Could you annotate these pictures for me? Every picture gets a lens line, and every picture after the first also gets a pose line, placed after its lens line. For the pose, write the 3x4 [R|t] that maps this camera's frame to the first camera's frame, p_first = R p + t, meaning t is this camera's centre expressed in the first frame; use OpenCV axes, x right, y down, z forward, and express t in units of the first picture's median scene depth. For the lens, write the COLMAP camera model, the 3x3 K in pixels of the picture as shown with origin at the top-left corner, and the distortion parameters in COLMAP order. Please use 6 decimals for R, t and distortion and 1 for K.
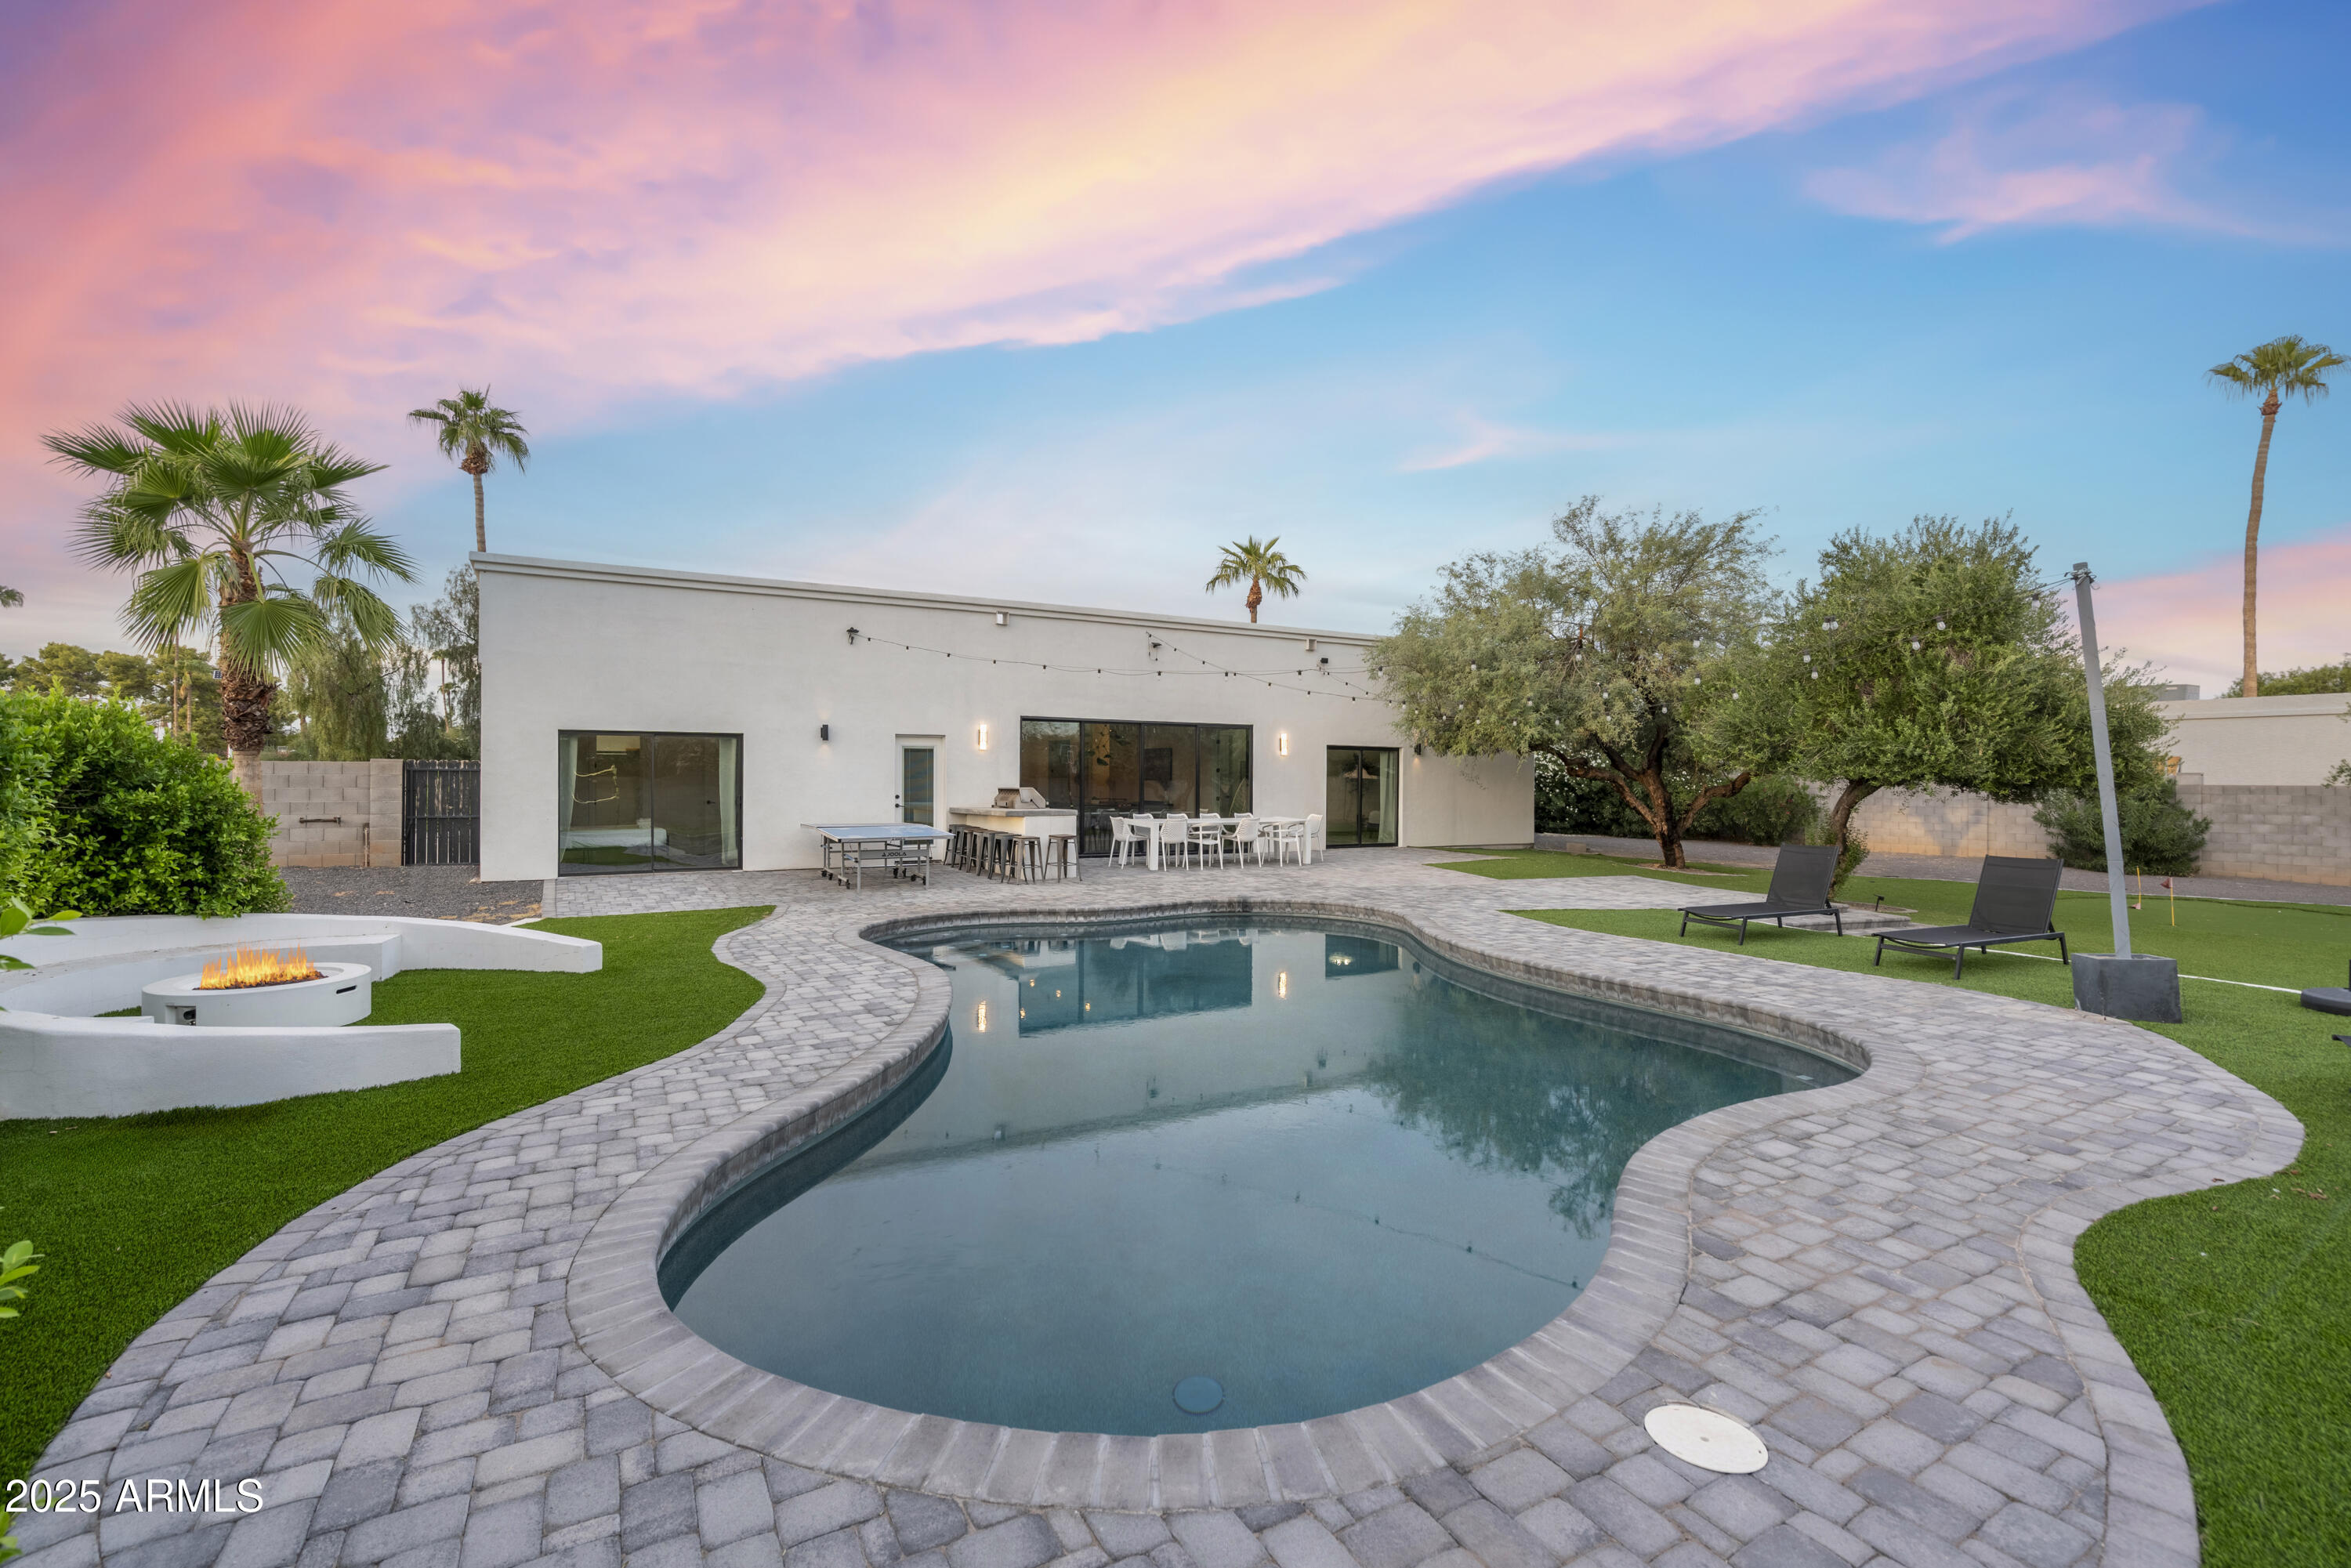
lens RADIAL K [[1080.5, 0, 1171.7], [0, 1080.5, 790.5], [0, 0, 1]] dist [-0.005127, 0.000279]
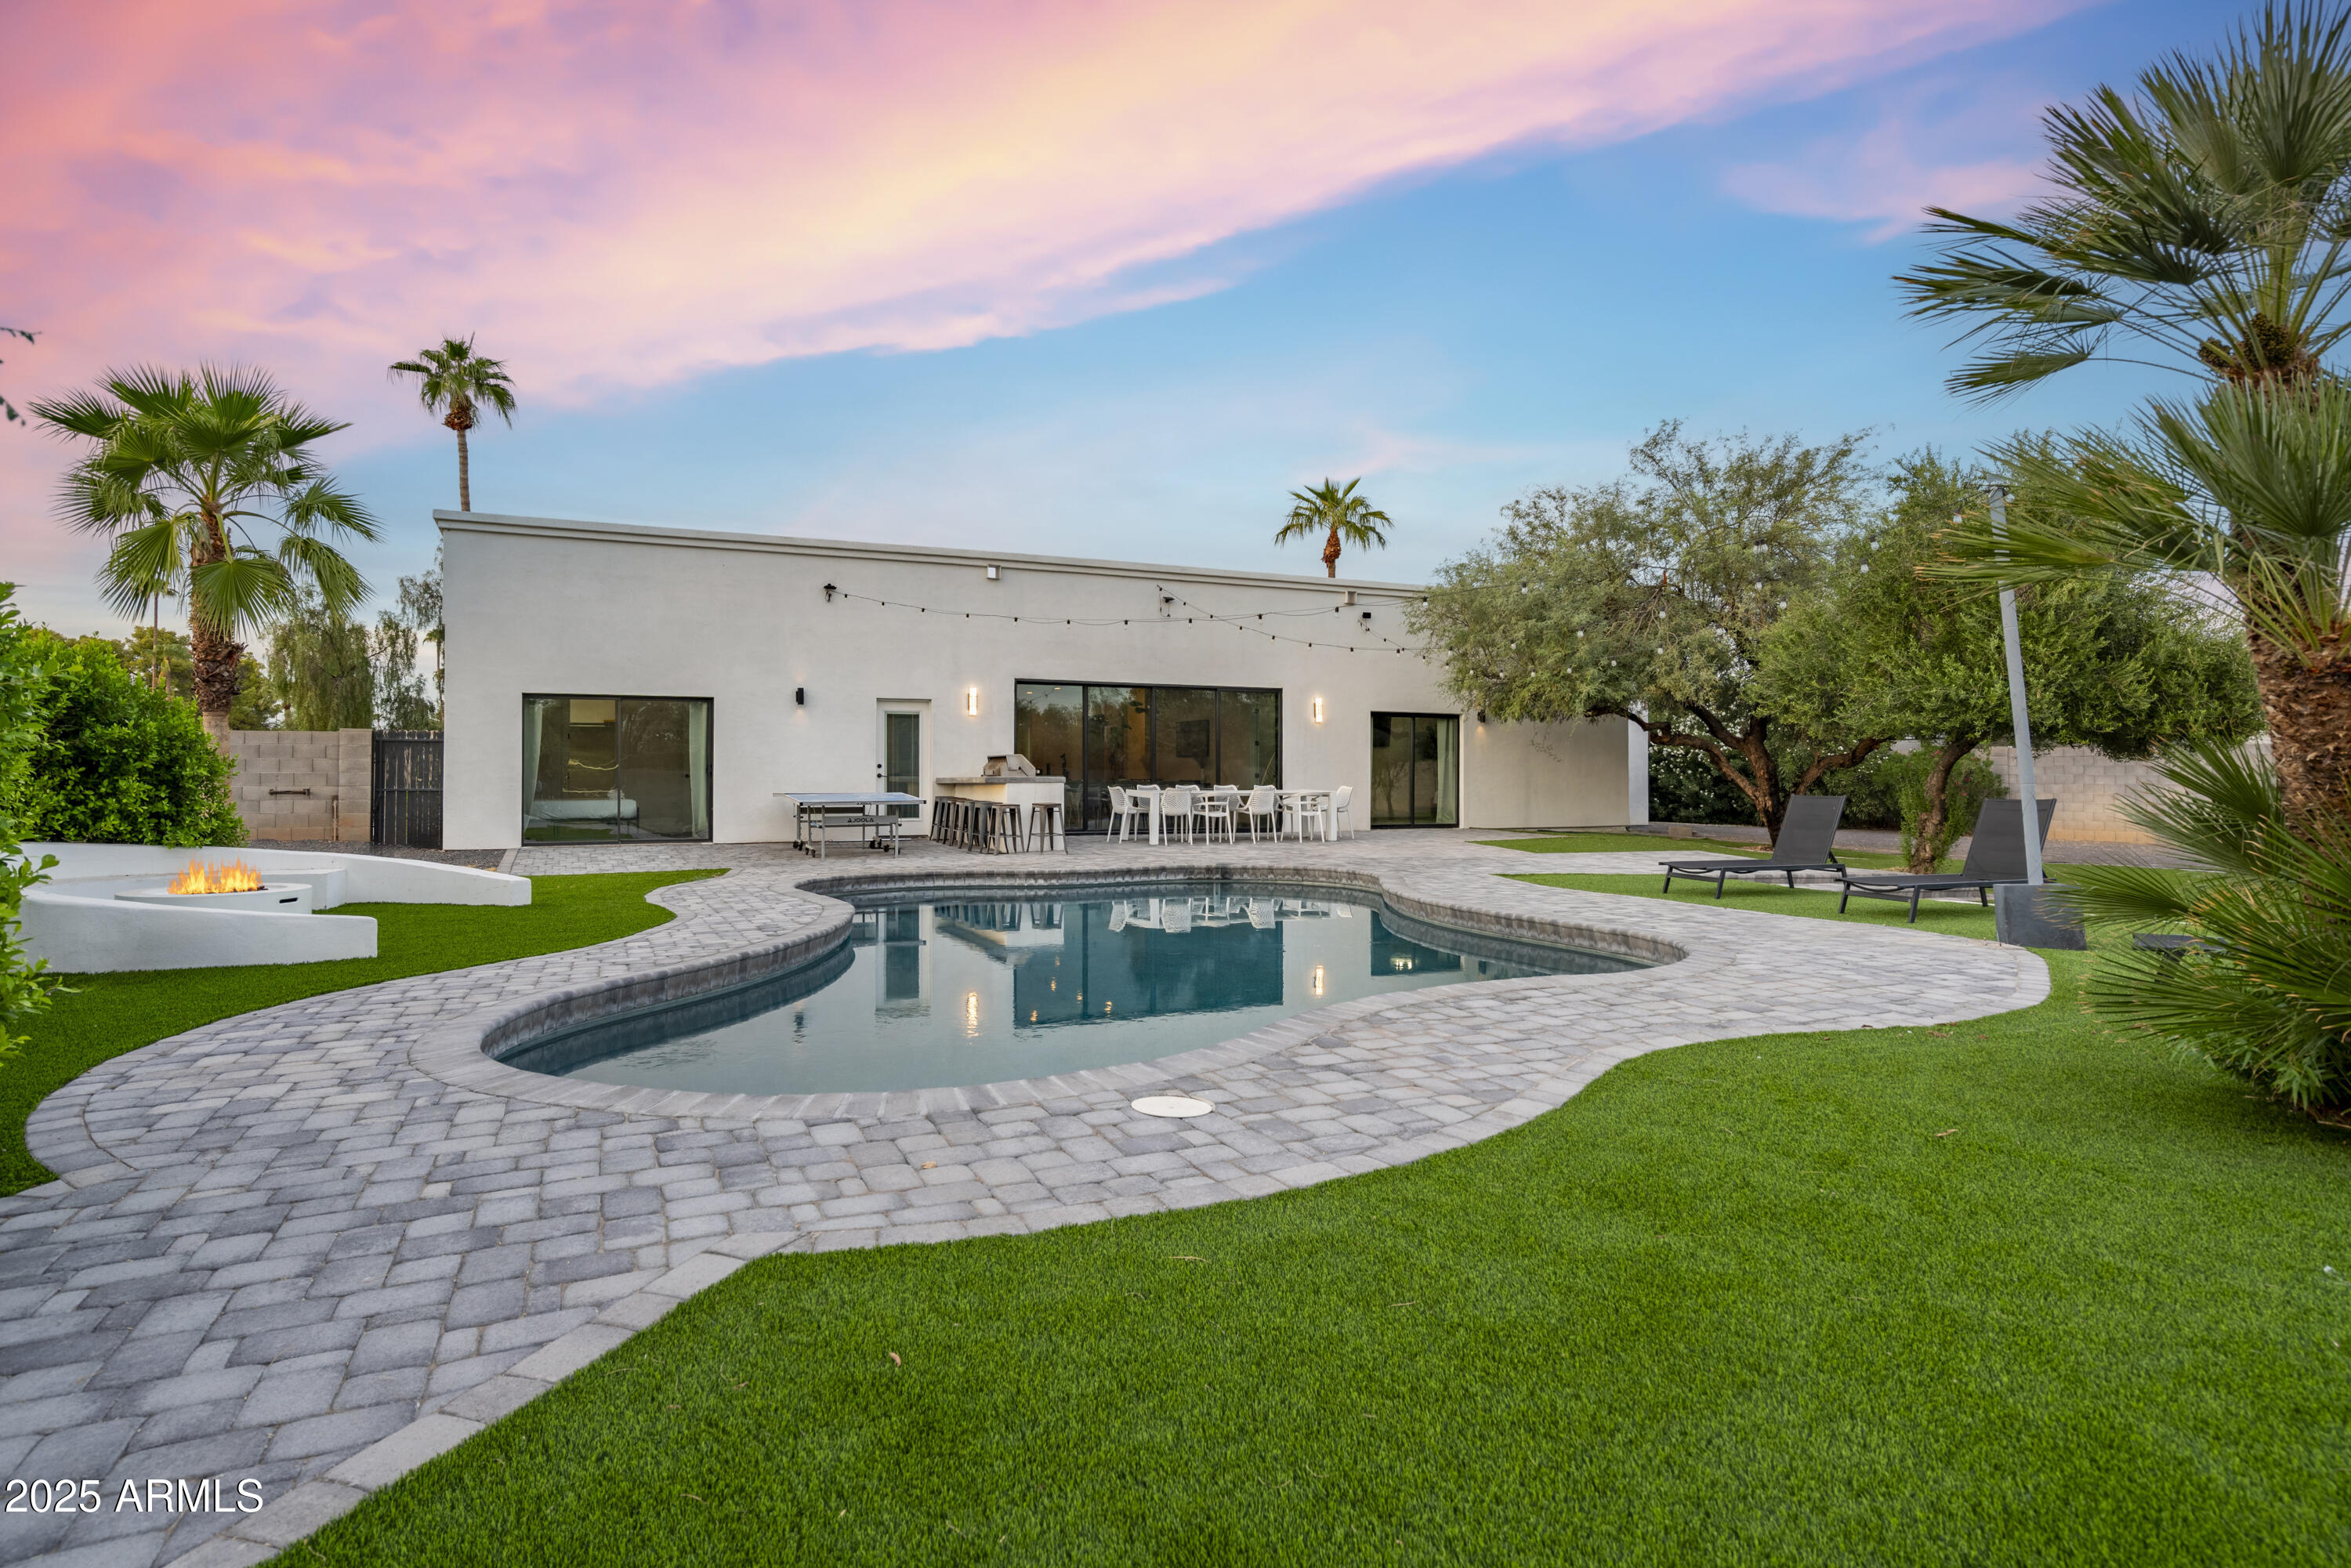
lens RADIAL K [[1328.1, 0, 1182.6], [0, 1328.1, 775.6], [0, 0, 1]] dist [0.003096, -0.001363]
pose [[0.996085, -0.004966, -0.088261, 0.104253], [0.003578, 0.999868, -0.015870, 0.032904], [0.088328, 0.015492, 0.995971, -0.108142]]
